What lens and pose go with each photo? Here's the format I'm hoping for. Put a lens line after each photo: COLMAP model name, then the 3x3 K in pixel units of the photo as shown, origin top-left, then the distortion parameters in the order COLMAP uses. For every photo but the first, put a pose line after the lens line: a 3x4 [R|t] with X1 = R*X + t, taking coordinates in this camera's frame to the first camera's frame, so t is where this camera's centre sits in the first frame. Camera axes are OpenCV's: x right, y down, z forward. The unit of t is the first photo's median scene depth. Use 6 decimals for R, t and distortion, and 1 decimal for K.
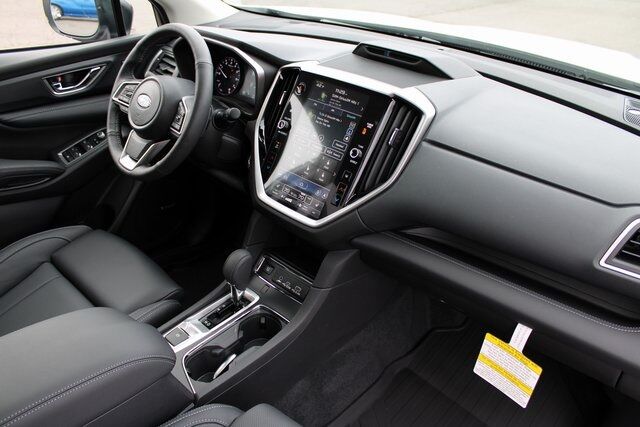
lens RADIAL K [[530.3, 0, 328.3], [0, 530.3, 218.1], [0, 0, 1]] dist [-0.158612, 0.135316]
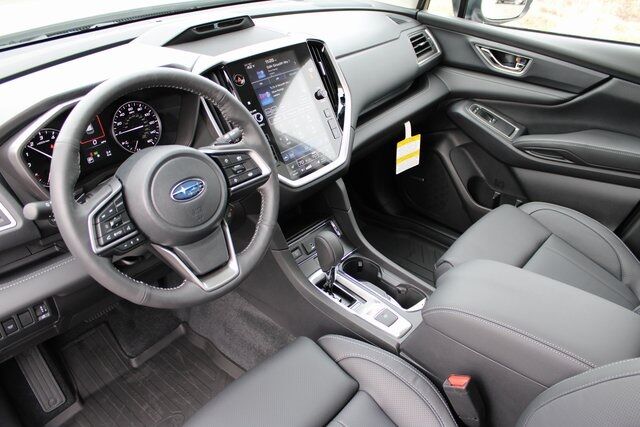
lens RADIAL K [[530.3, 0, 328.3], [0, 530.3, 218.1], [0, 0, 1]] dist [-0.158612, 0.135316]
pose [[-0.028551, -0.577512, 0.815882, -1.041736], [0.490997, 0.702860, 0.514693, -0.510148], [-0.870693, 0.415291, 0.263490, 0.759415]]
